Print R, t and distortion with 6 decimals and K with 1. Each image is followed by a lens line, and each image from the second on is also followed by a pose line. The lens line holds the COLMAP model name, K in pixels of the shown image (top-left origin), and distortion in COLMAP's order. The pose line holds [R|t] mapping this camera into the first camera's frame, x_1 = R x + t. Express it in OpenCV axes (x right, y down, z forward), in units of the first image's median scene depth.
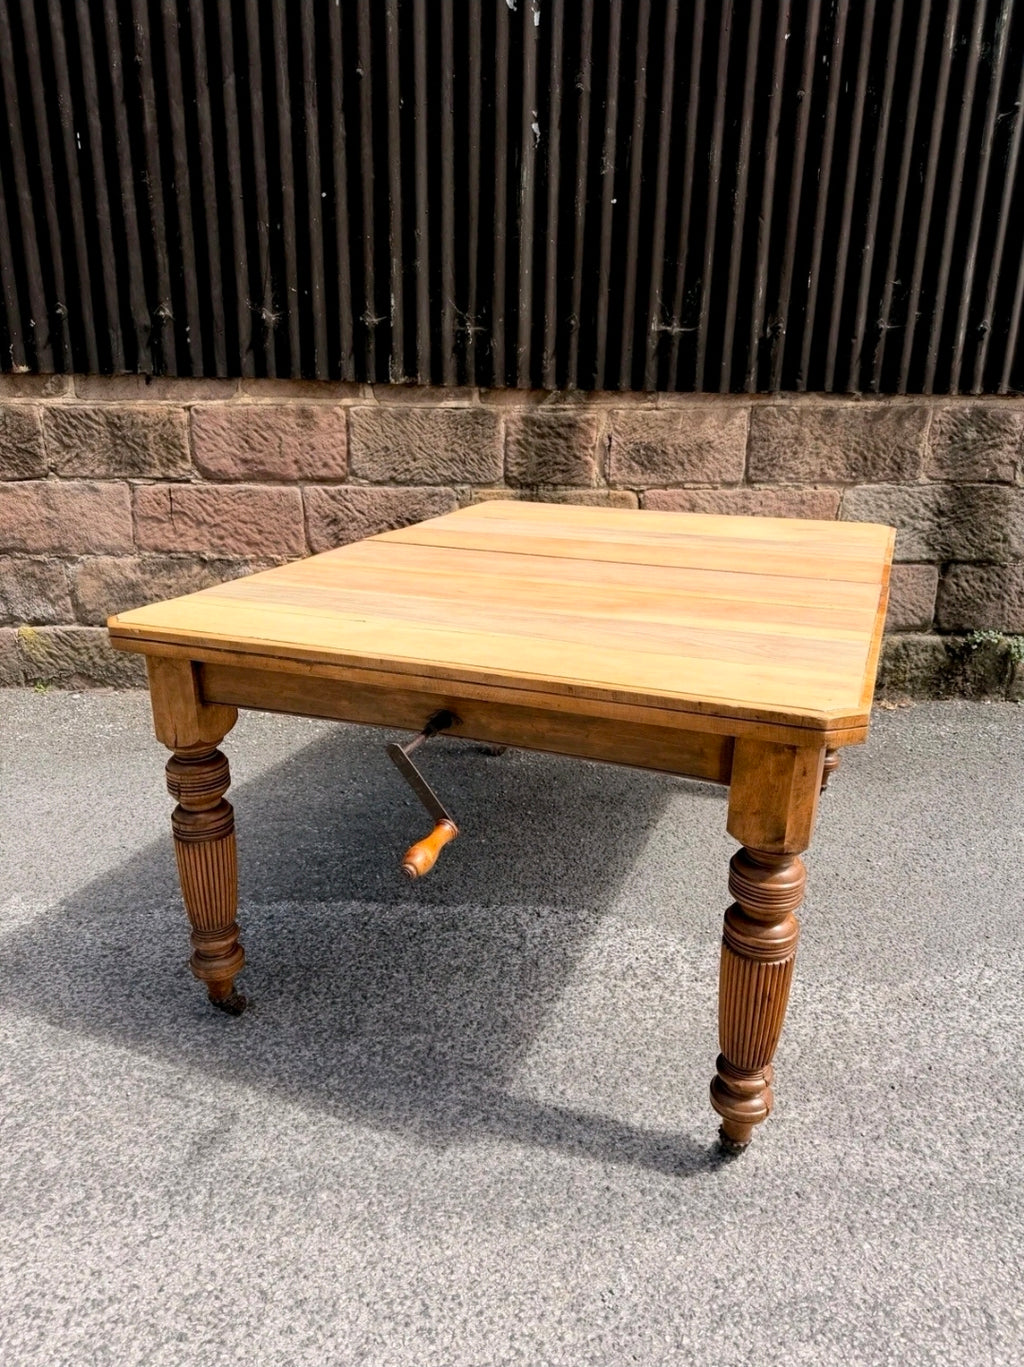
lens RADIAL K [[975.2, 0, 512.1], [0, 975.2, 694.6], [0, 0, 1]] dist [0.027805, -0.039857]
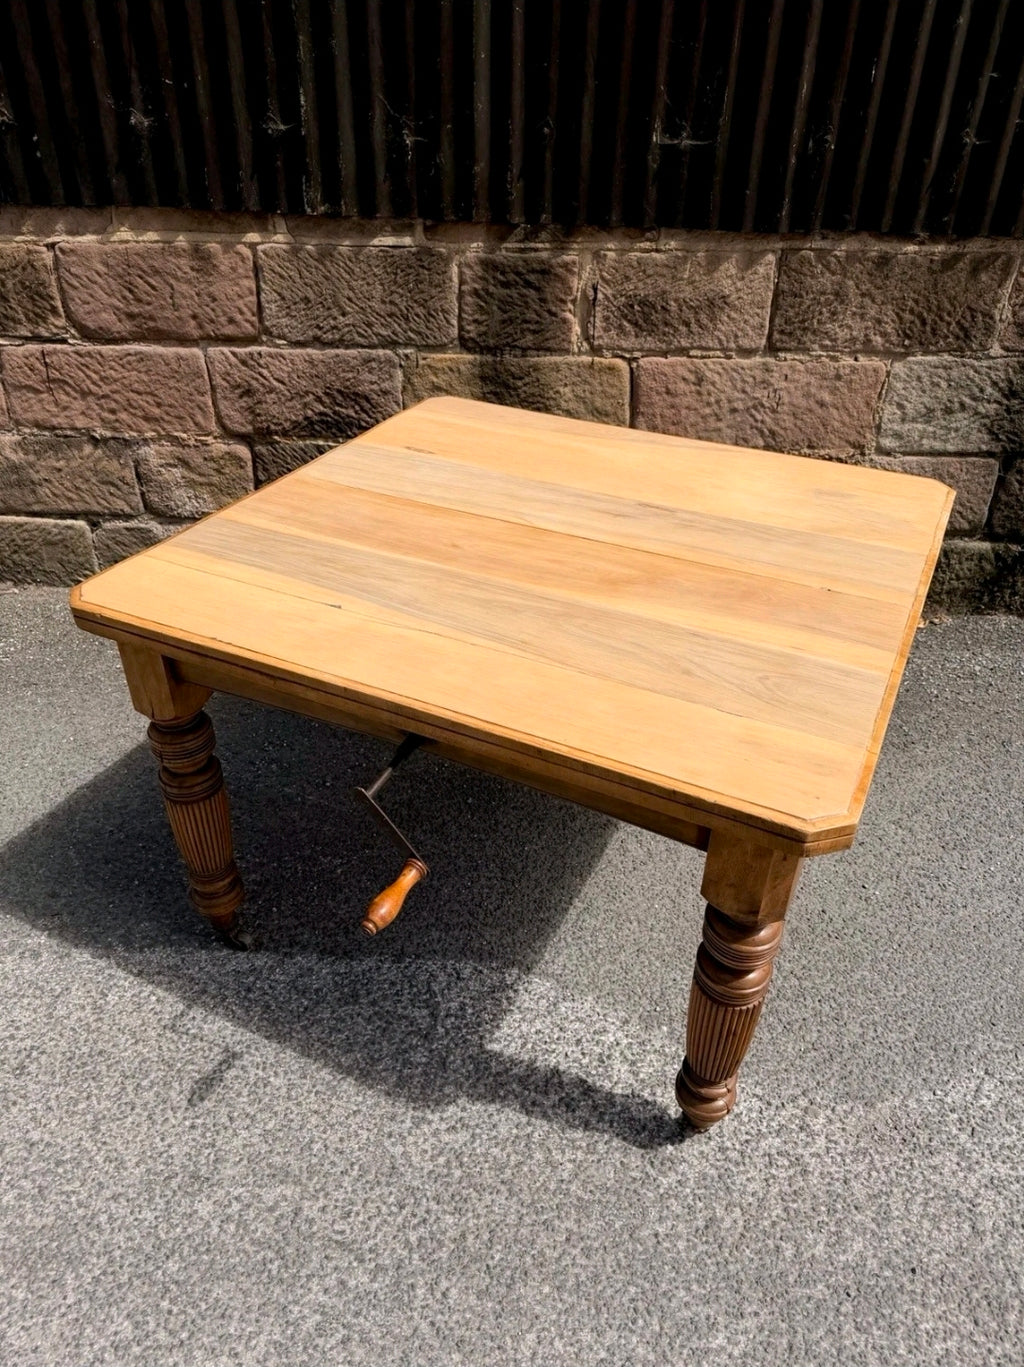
lens RADIAL K [[979.2, 0, 512.3], [0, 979.2, 691.2], [0, 0, 1]] dist [0.000879, -0.005164]
pose [[0.999500, 0.019851, -0.024617, 0.062319], [-0.012969, 0.967274, 0.253403, -0.155786], [0.028842, -0.252957, 0.967048, 0.173682]]
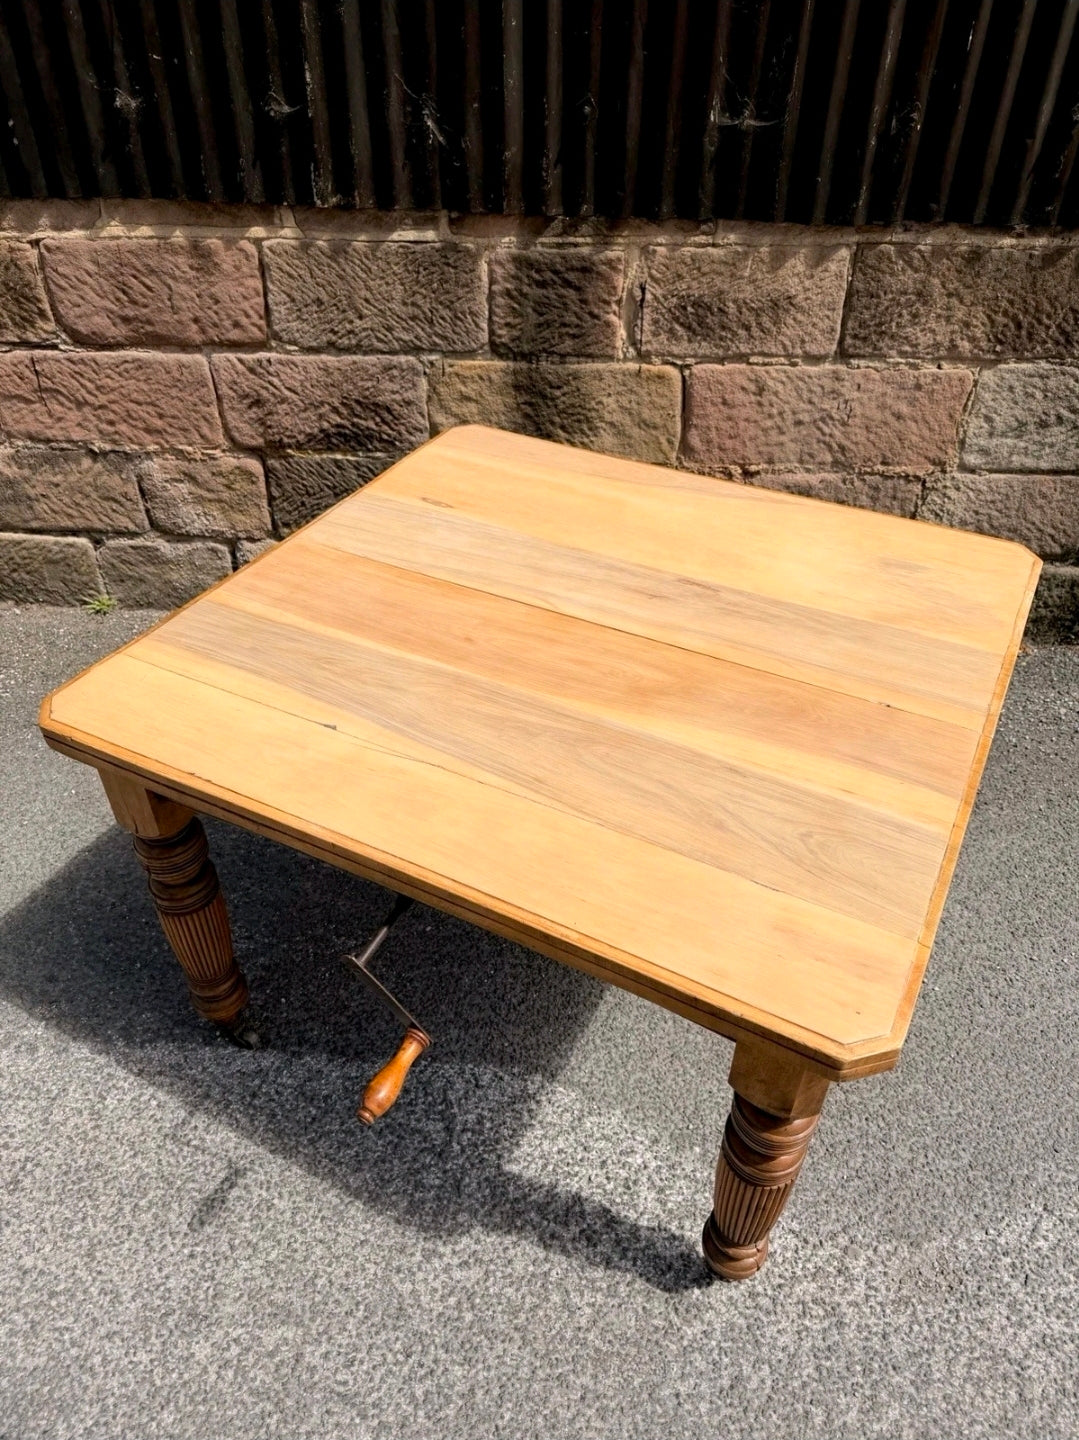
lens RADIAL K [[1033.2, 0, 535.1], [0, 1033.2, 726.3], [0, 0, 1]] dist [-0.005557, 0.000746]
pose [[0.997972, 0.030593, -0.055827, 0.077309], [-0.010184, 0.942384, 0.334377, -0.222158], [0.062840, -0.333130, 0.940784, 0.222061]]
